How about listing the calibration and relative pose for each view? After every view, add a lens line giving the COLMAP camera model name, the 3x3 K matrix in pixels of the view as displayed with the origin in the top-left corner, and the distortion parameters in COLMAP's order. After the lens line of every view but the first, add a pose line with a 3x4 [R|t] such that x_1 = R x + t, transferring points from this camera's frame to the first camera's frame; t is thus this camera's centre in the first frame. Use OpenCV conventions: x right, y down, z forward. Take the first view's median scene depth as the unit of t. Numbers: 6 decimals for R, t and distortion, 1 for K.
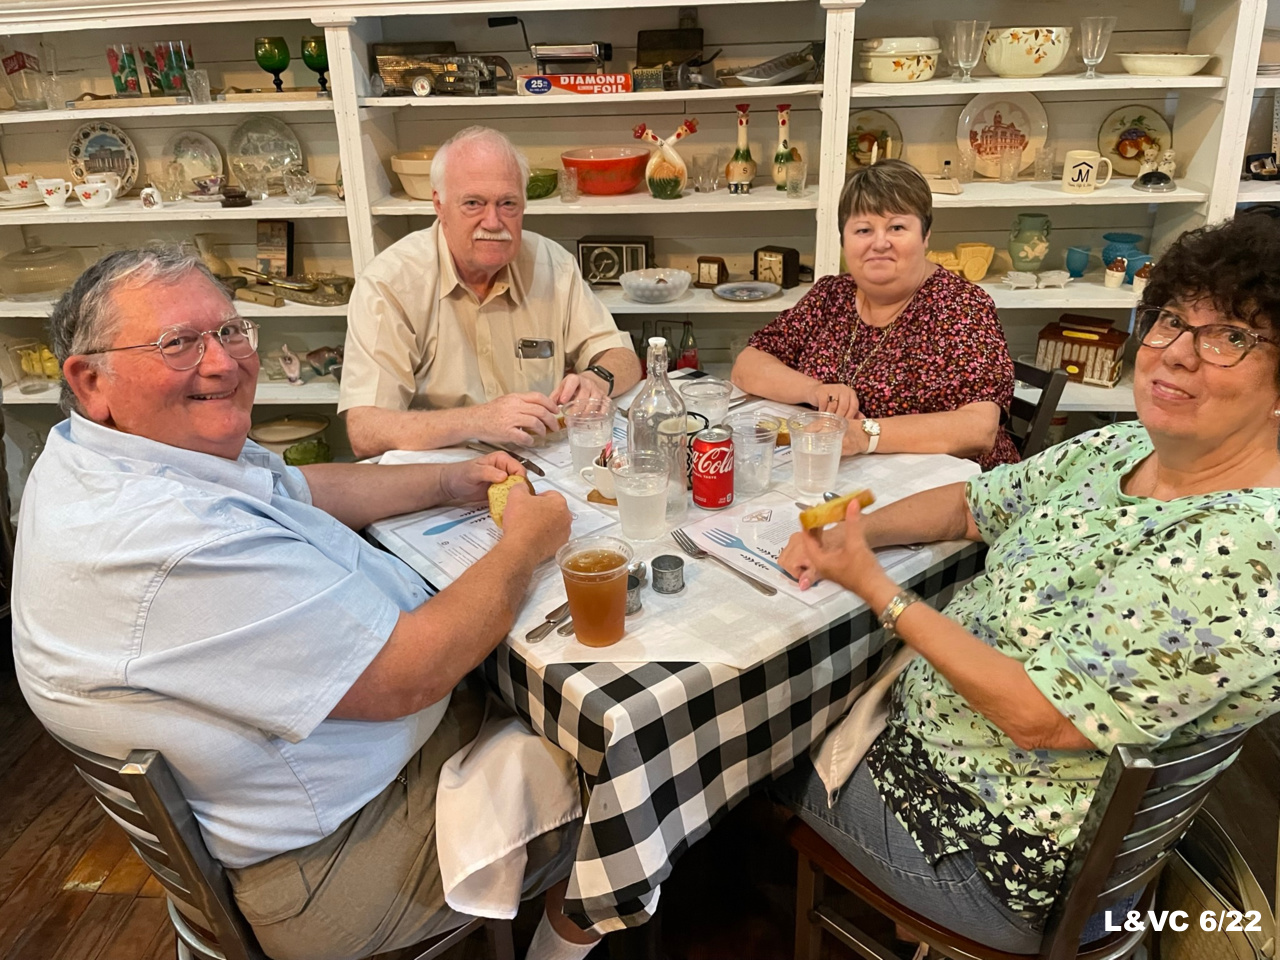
lens RADIAL K [[940.0, 0, 640.0], [0, 940.0, 480.0], [0, 0, 1]] dist [0.054195, -0.086523]
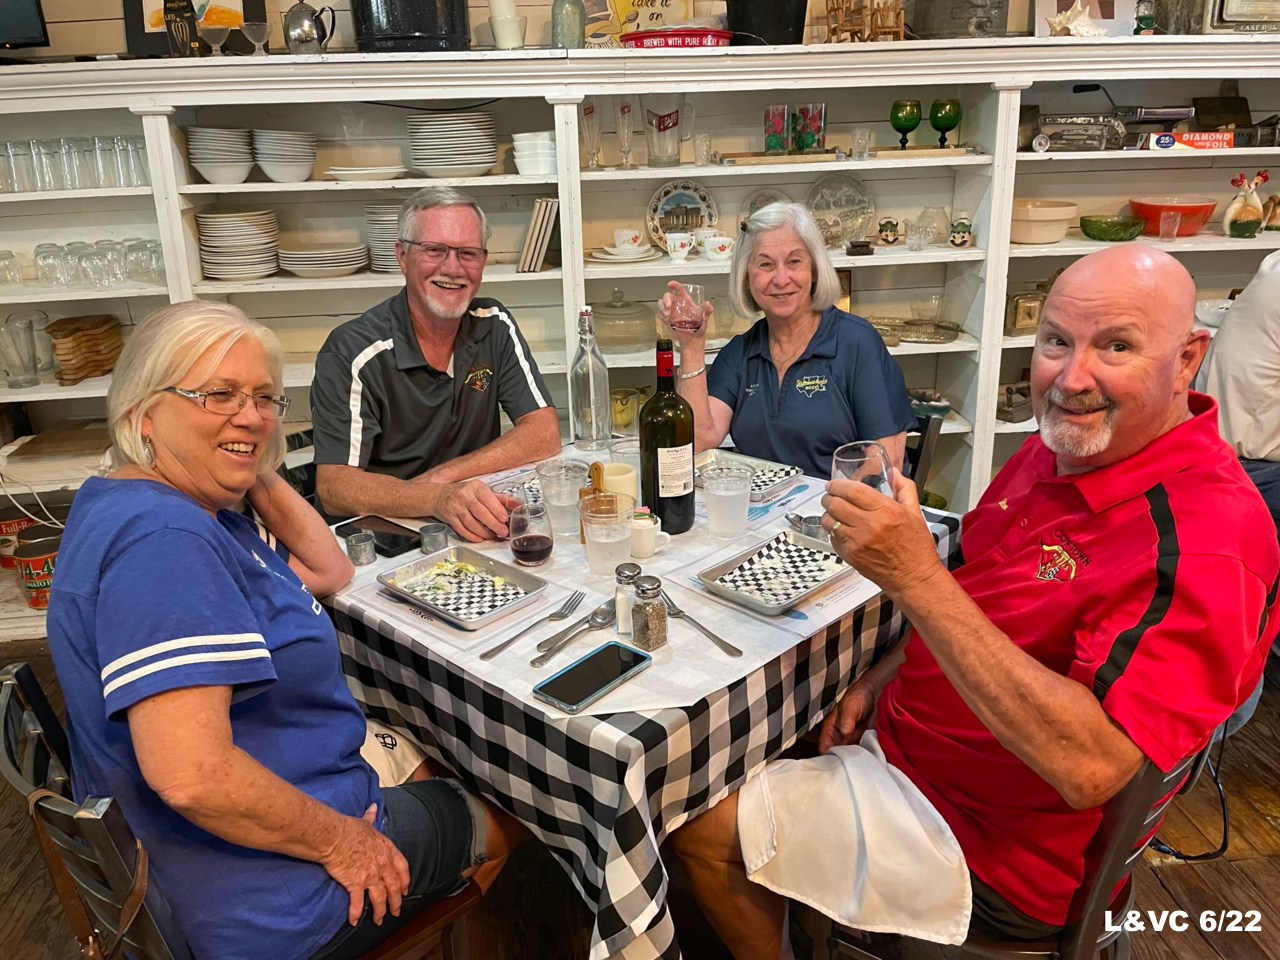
lens RADIAL K [[940.0, 0, 640.0], [0, 940.0, 480.0], [0, 0, 1]] dist [0.054195, -0.086523]
pose [[0.983961, -0.061442, 0.167469, -0.863353], [0.074508, 0.994554, -0.072881, 0.023753], [-0.162079, 0.084190, 0.983180, 0.011757]]
